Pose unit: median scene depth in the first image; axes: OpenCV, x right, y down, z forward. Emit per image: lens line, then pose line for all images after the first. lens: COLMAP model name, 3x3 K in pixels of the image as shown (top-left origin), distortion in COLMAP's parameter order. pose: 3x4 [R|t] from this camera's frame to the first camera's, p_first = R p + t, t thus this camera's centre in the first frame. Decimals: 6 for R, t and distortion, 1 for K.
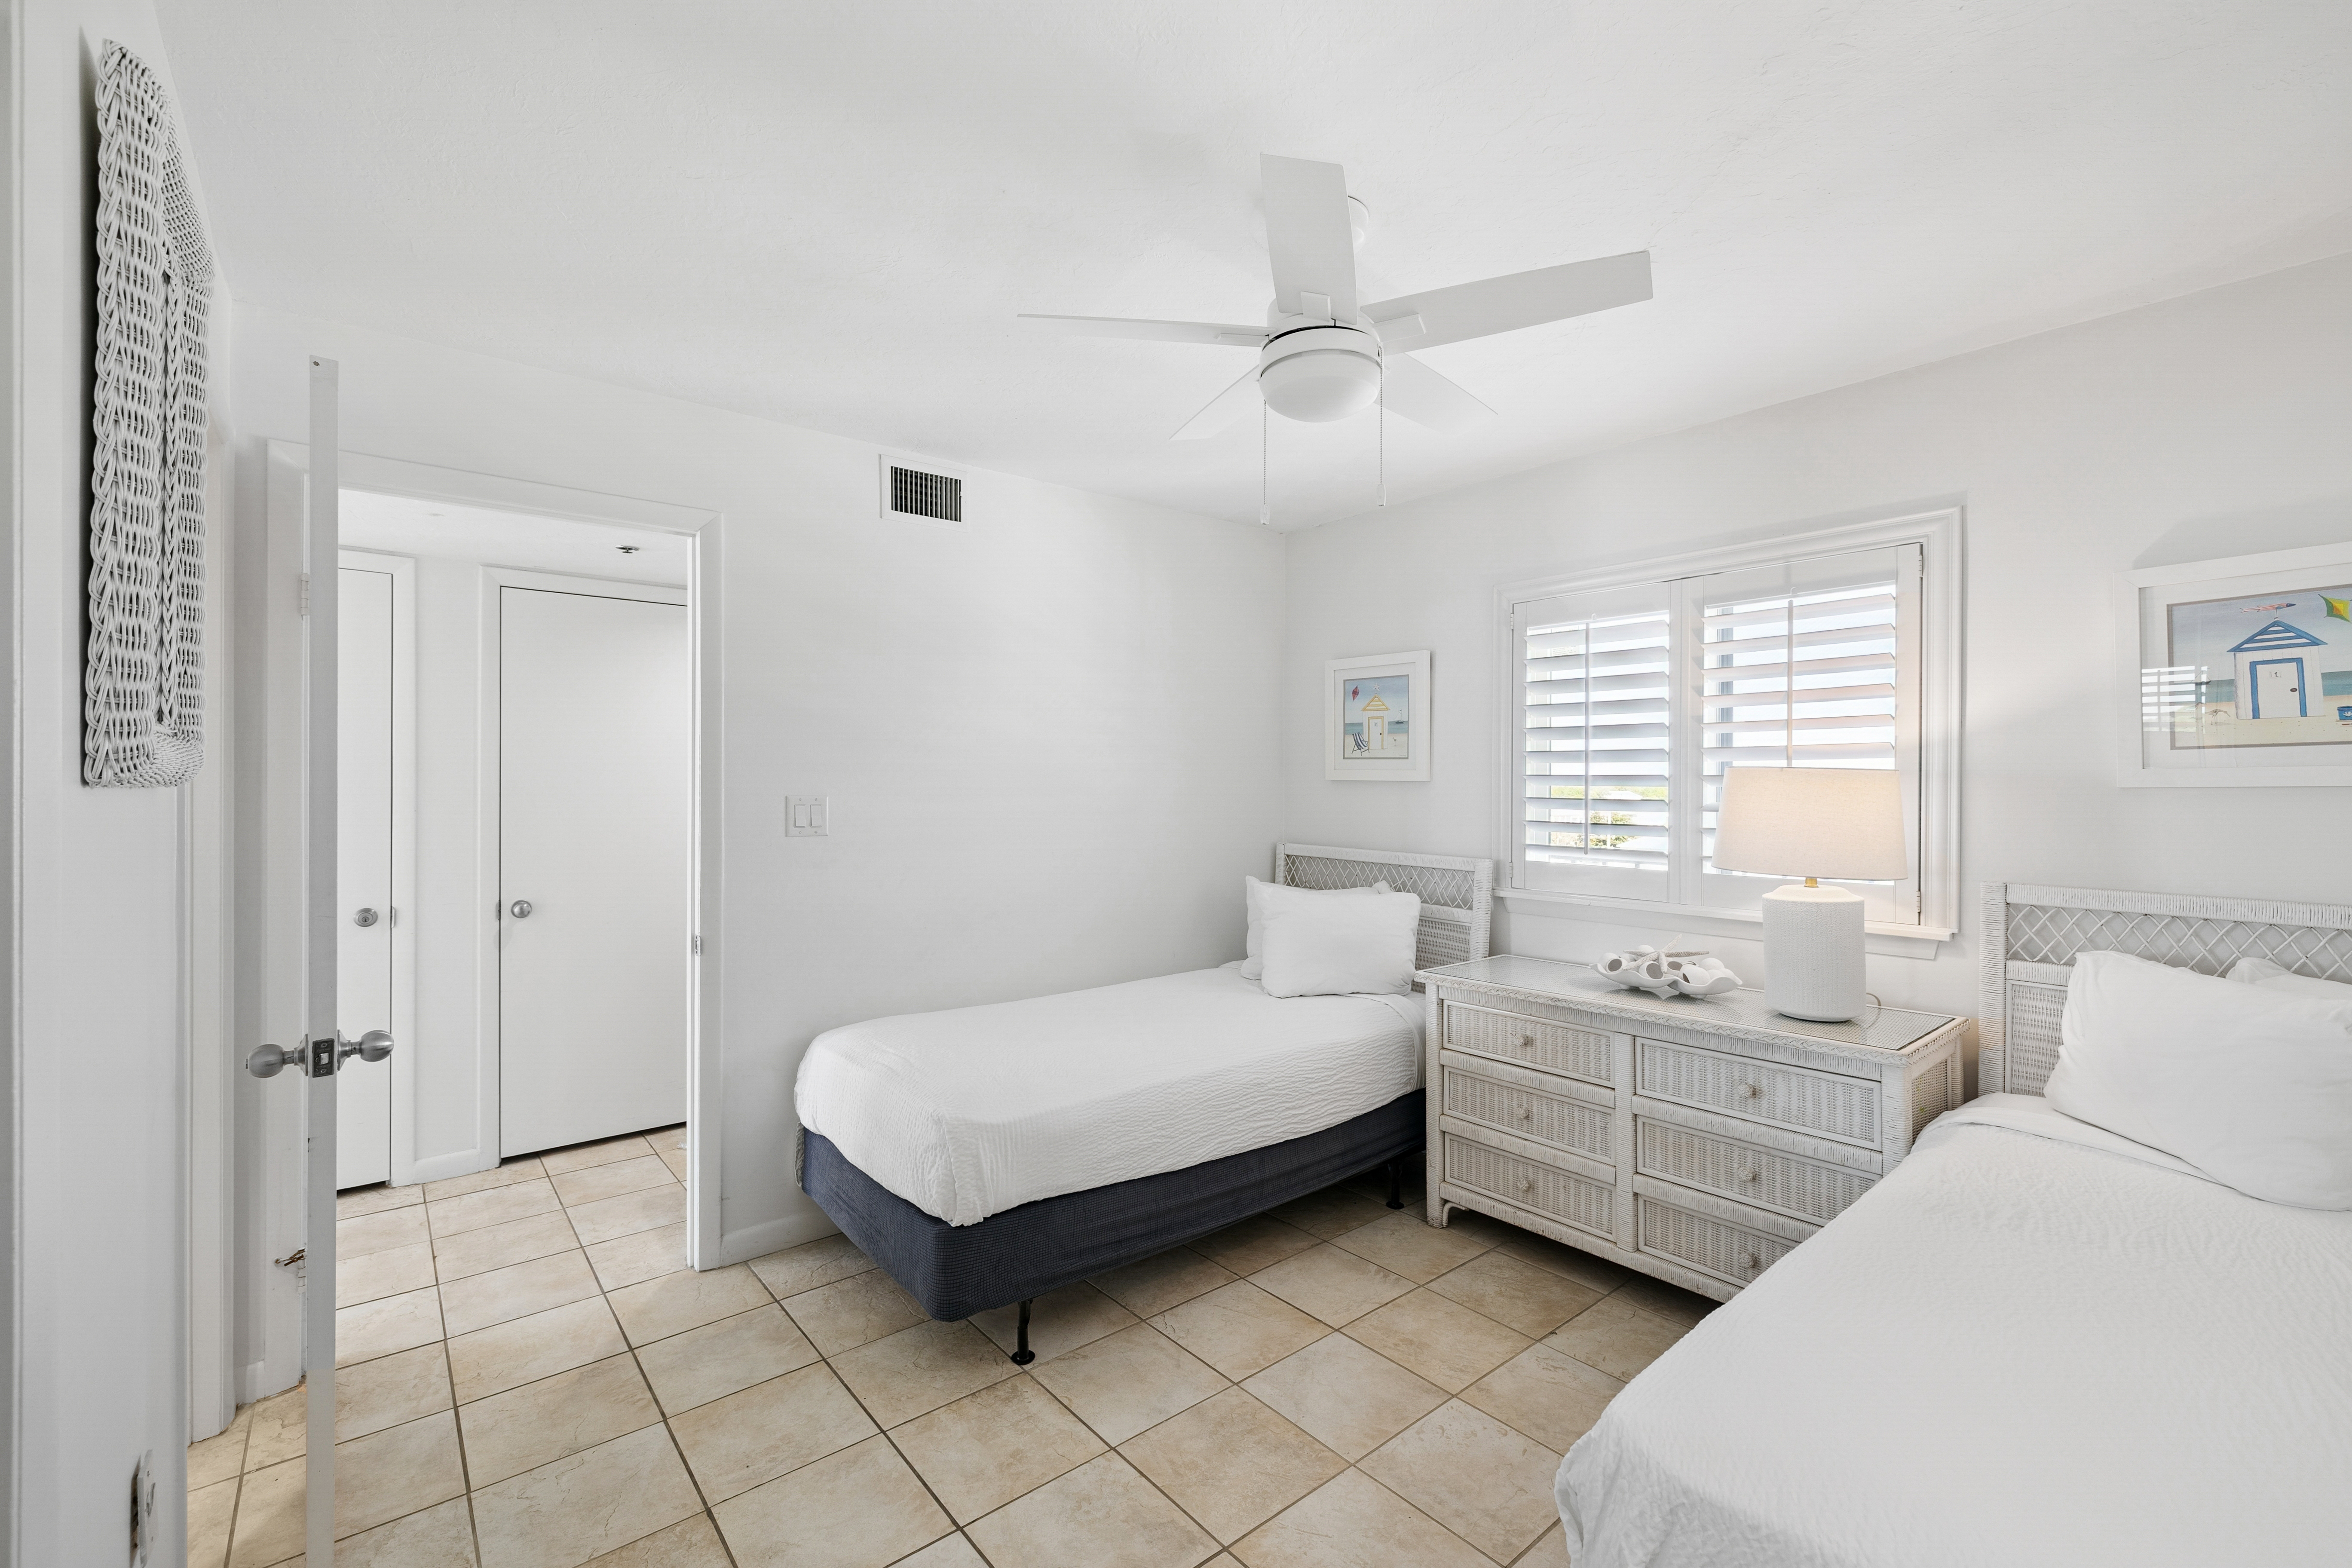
lens RADIAL K [[1009.7, 0, 1168.9], [0, 1009.7, 775.7], [0, 0, 1]] dist [0.001072, 0.000411]
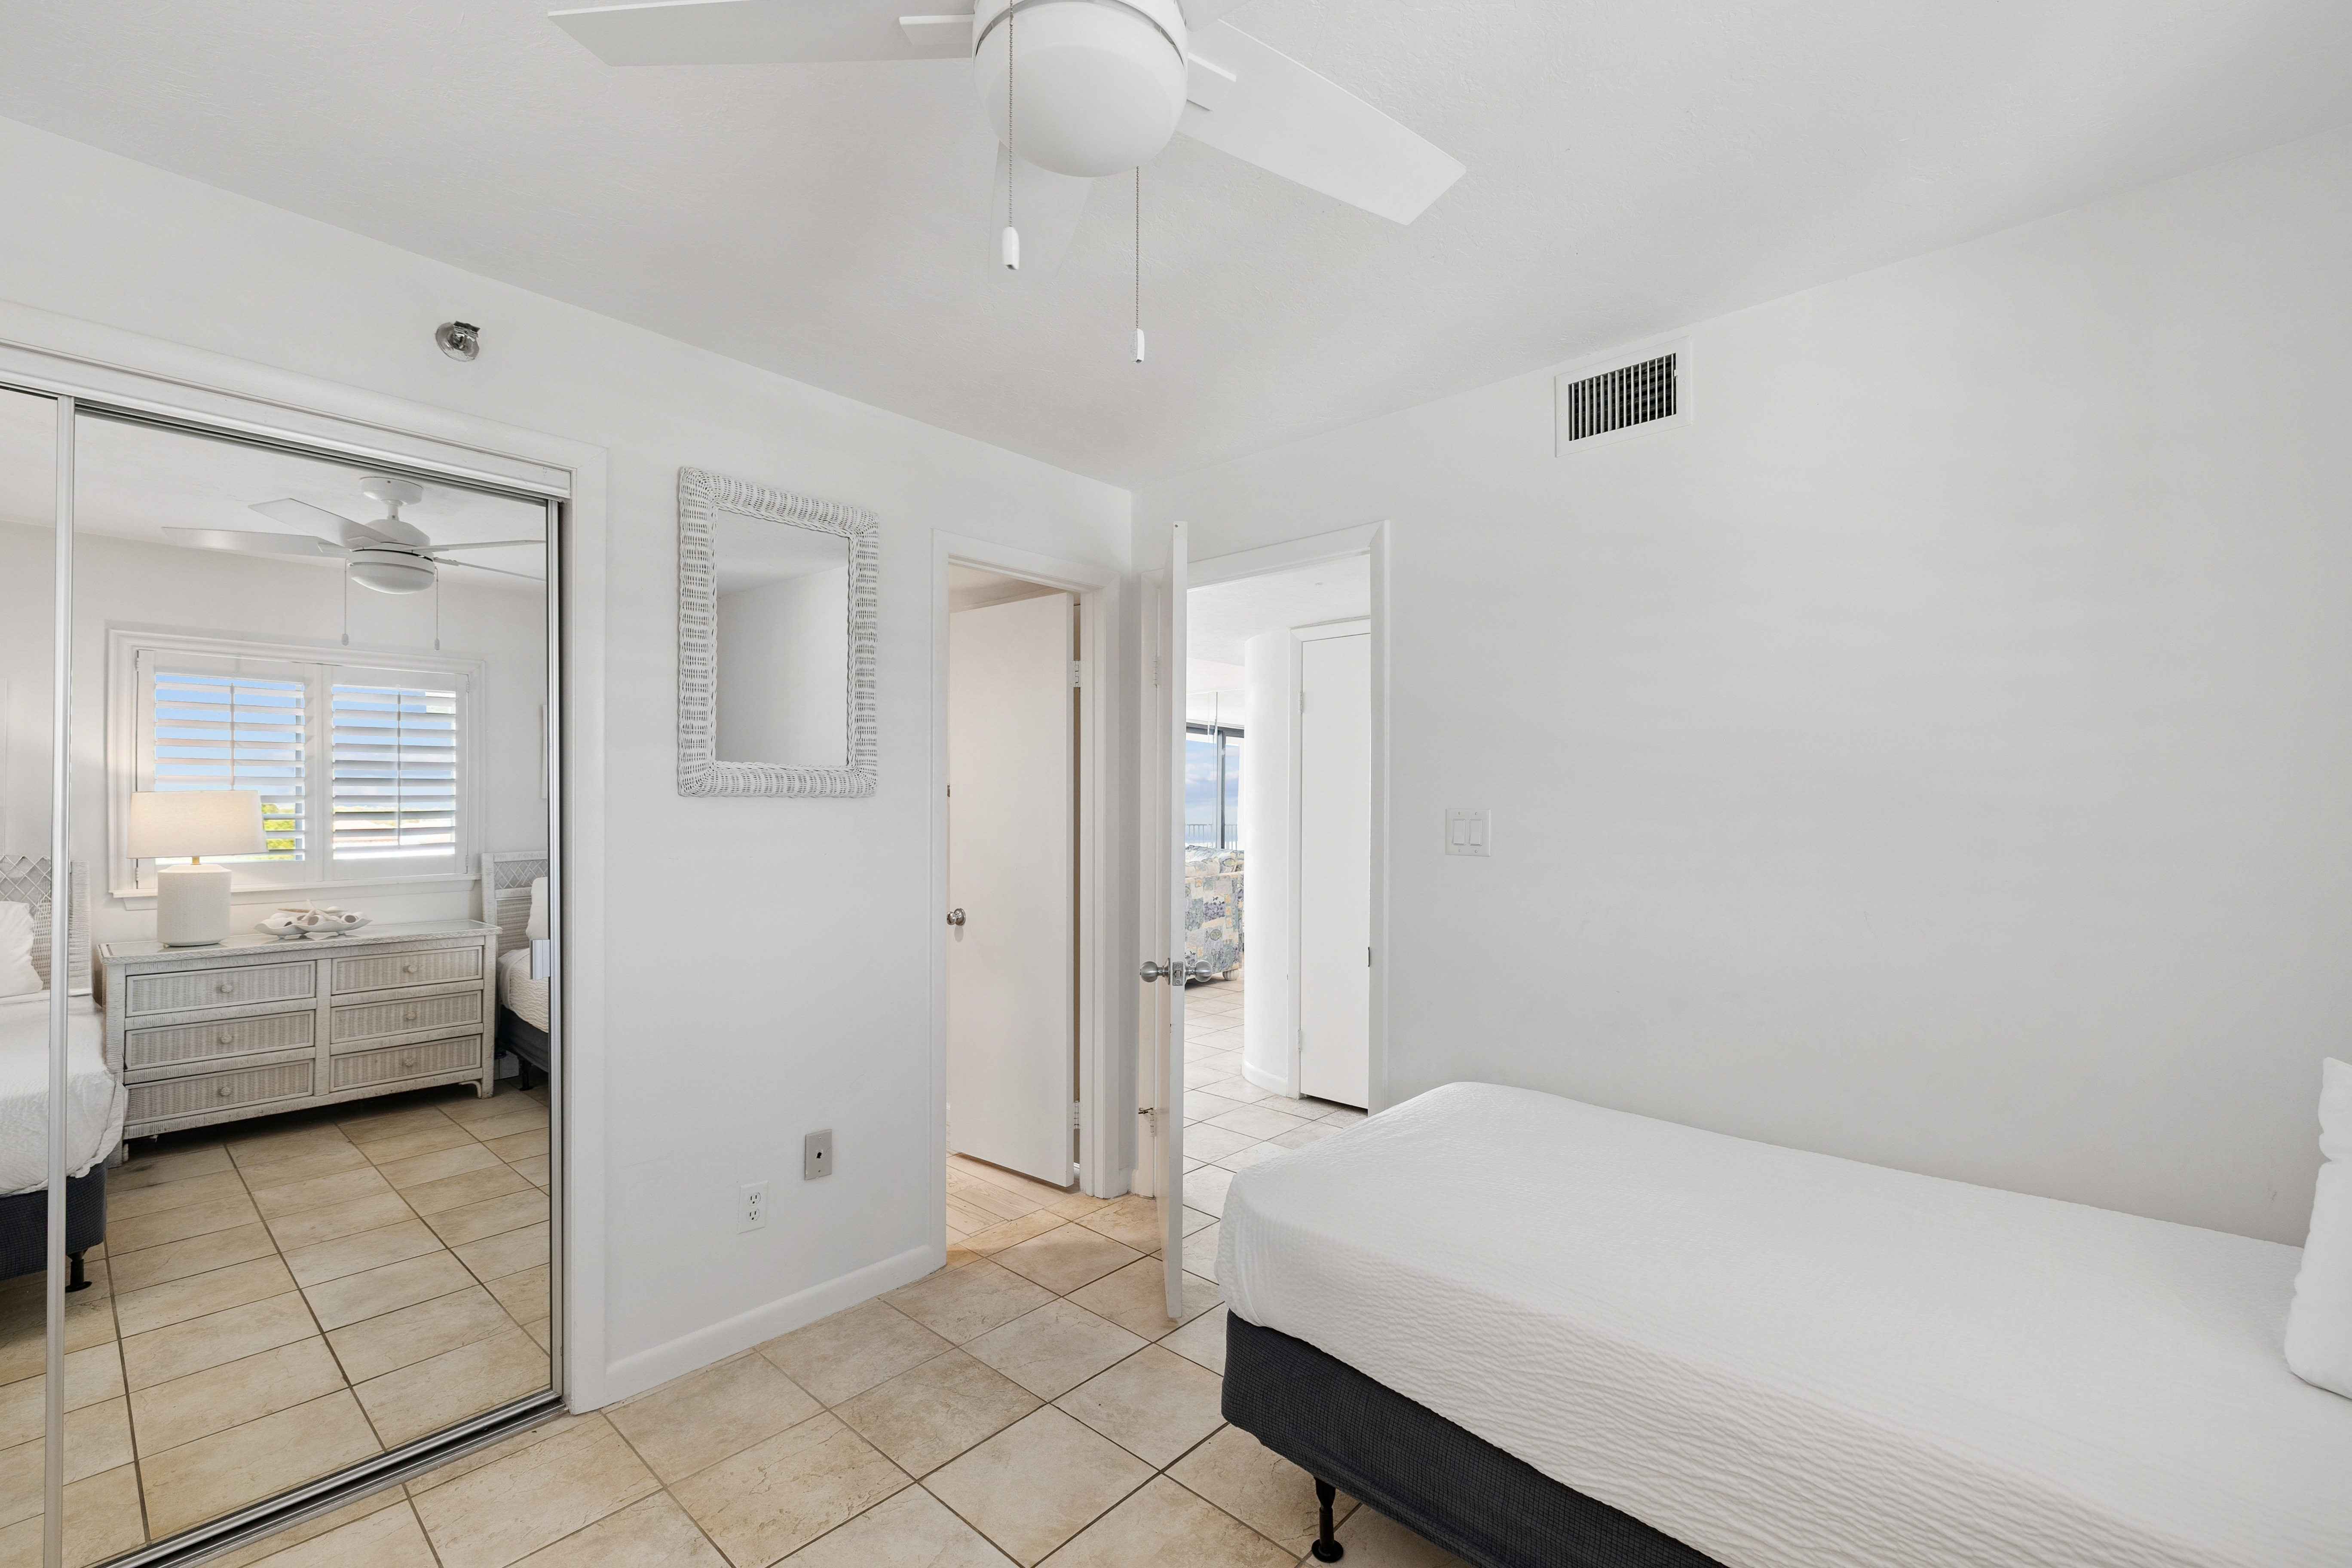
lens RADIAL K [[1009.7, 0, 1167.3], [0, 1009.7, 797.6], [0, 0, 1]] dist [0.001072, 0.000411]
pose [[0.142897, -0.001095, -0.989737, 0.472476], [-0.003310, 0.999993, -0.001585, 0.012280], [0.989732, 0.003503, 0.142893, 0.624778]]
